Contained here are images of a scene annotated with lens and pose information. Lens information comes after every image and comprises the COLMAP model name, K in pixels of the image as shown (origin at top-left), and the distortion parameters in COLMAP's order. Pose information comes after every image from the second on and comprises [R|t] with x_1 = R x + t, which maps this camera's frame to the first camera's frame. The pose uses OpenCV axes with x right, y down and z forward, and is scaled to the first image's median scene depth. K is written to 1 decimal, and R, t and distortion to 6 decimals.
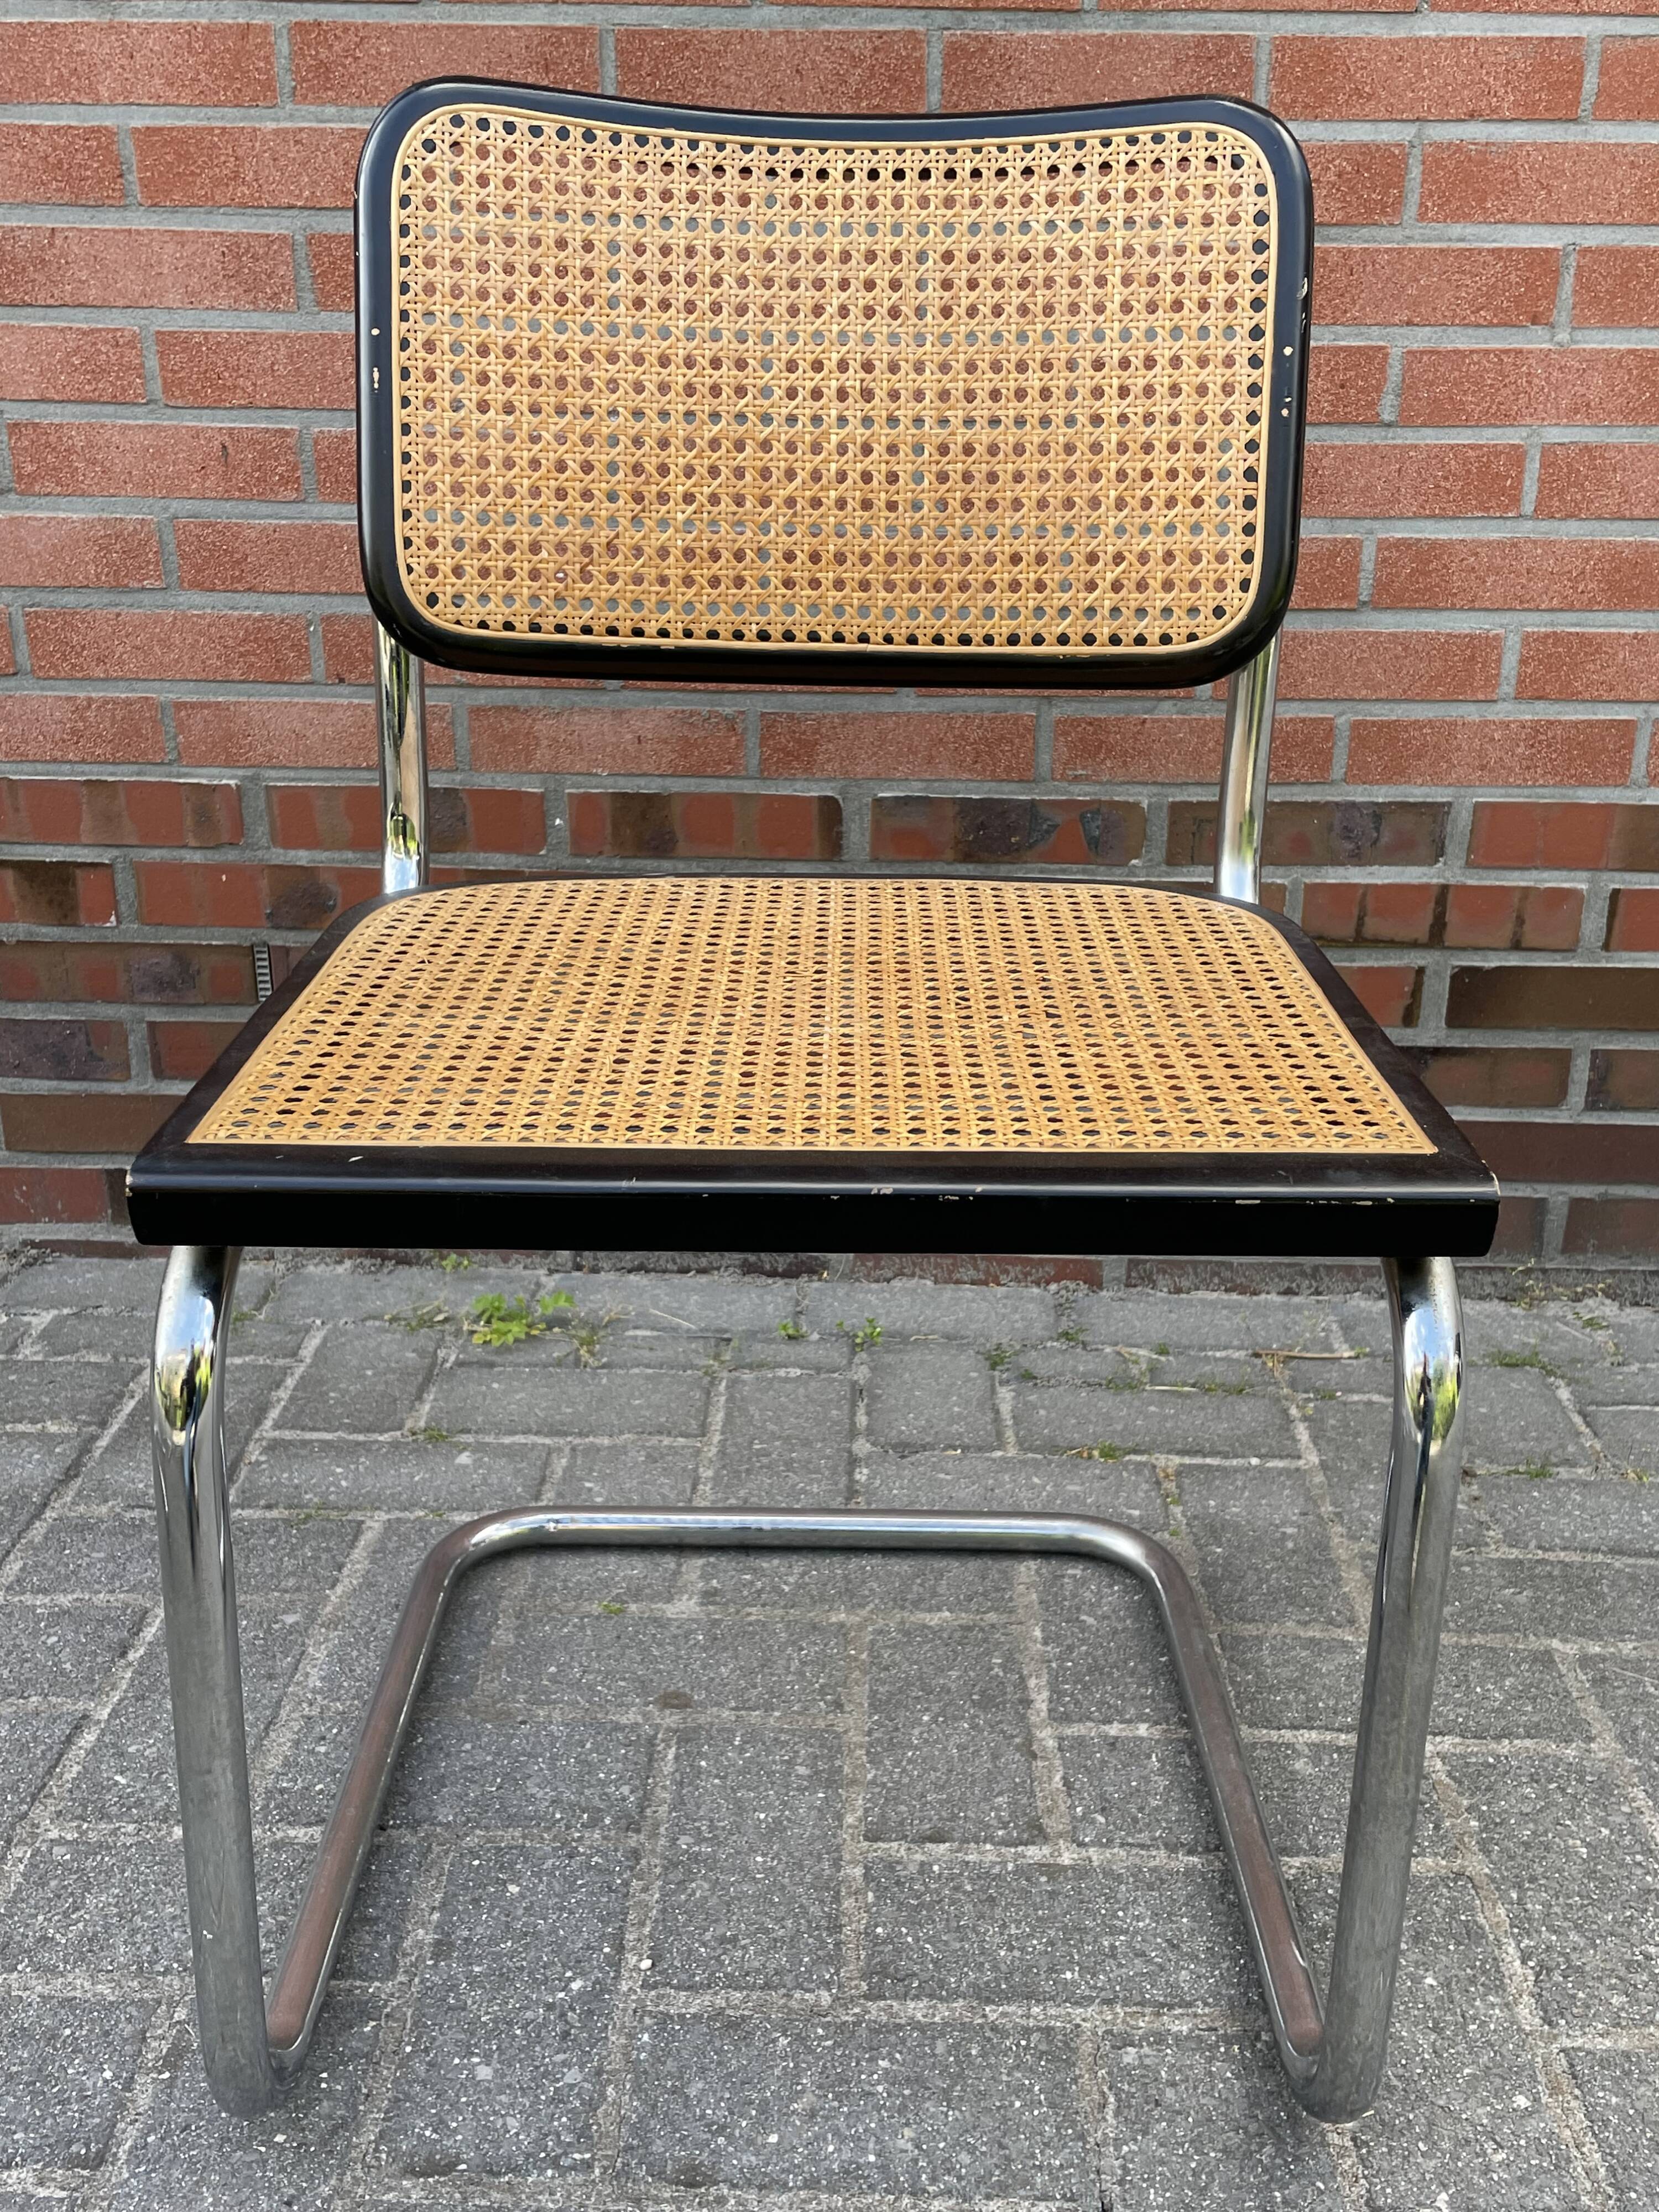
lens RADIAL K [[2133.3, 0, 857.7], [0, 2133.3, 1126.1], [0, 0, 1]] dist [0.042282, 0.000000]
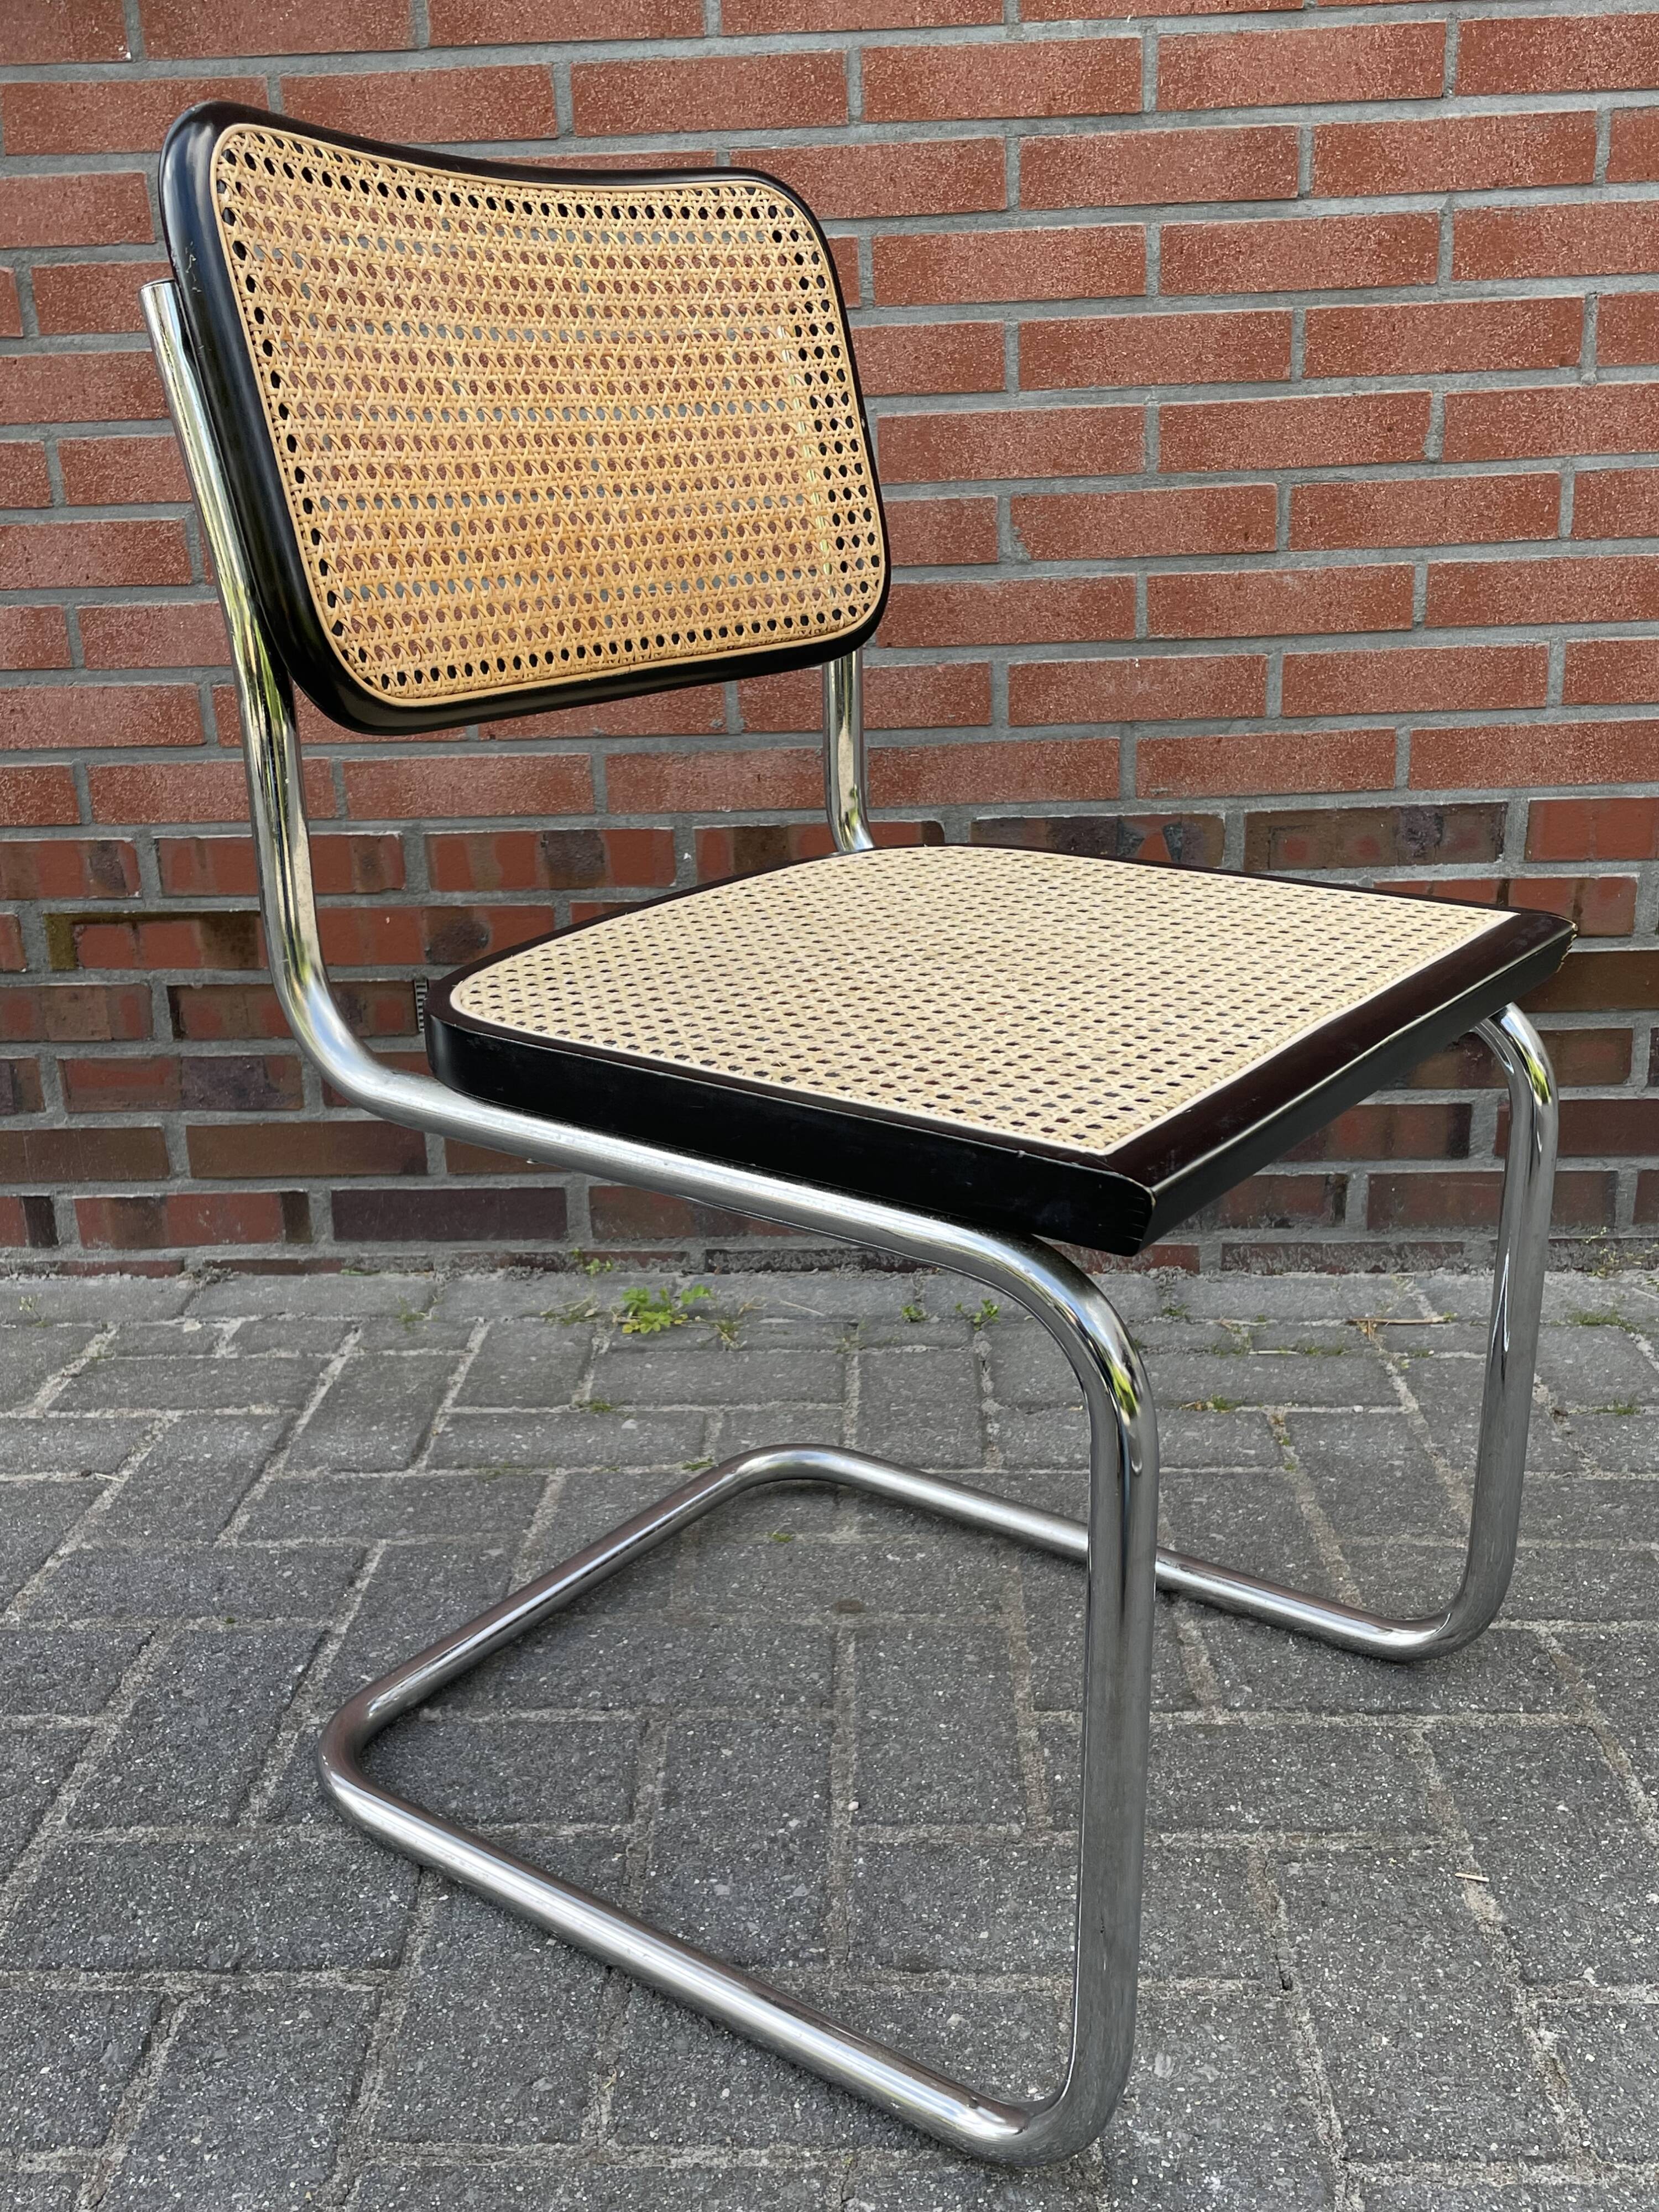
lens RADIAL K [[2133.3, 0, 806.0], [0, 2133.3, 1117.8], [0, 0, 1]] dist [0.042282, 0.000000]
pose [[0.998658, -0.036287, -0.036959, -0.046844], [0.033978, 0.997542, -0.061289, 0.067360], [0.039092, 0.059951, 0.997436, -0.095684]]
